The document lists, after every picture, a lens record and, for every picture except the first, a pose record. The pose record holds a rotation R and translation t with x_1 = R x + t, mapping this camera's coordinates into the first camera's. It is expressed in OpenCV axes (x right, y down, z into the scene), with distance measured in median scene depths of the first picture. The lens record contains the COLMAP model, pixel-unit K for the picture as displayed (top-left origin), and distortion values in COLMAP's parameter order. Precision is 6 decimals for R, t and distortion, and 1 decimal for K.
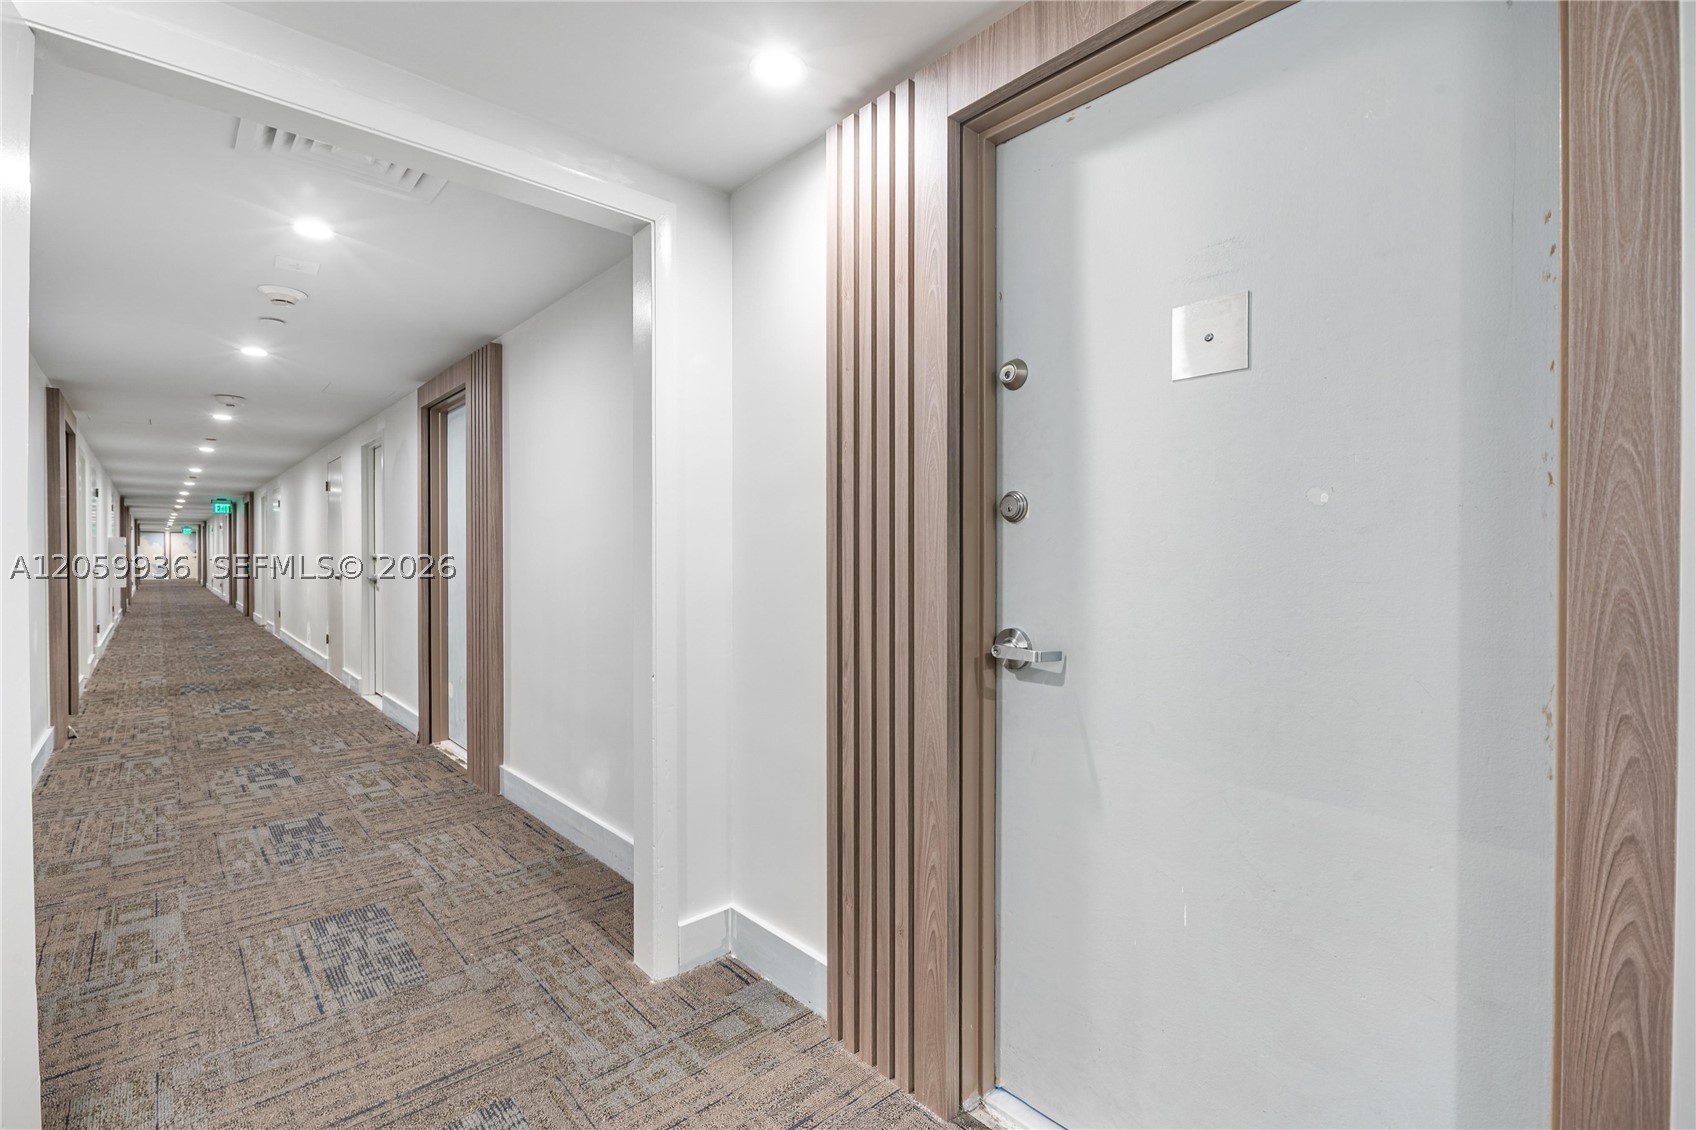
lens RADIAL K [[765.5, 0, 853.5], [0, 765.5, 566.8], [0, 0, 1]] dist [-0.007581, -0.002424]
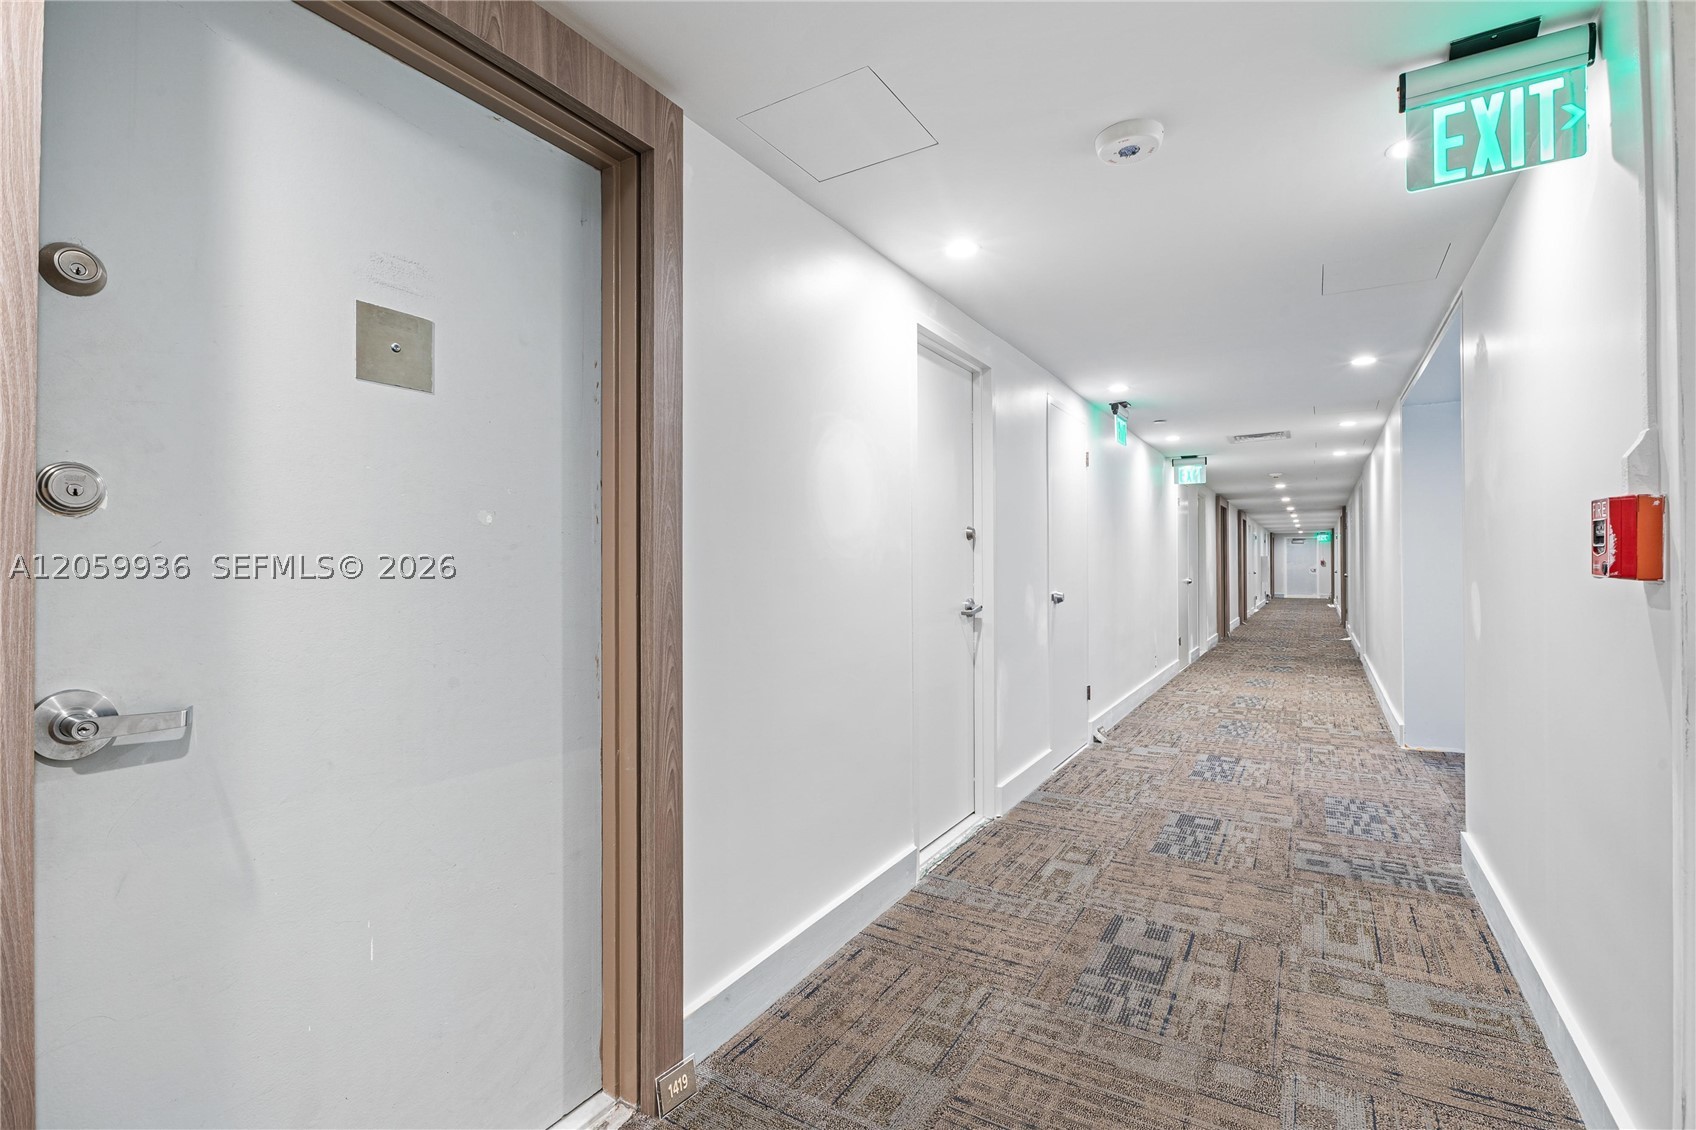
lens RADIAL K [[765.5, 0, 852.6], [0, 765.5, 557.9], [0, 0, 1]] dist [-0.007581, -0.002424]
pose [[-0.291891, 0.007222, 0.956424, -0.809334], [0.018930, 0.999819, -0.001773, -0.016241], [-0.956264, 0.017588, -0.291975, 0.888161]]
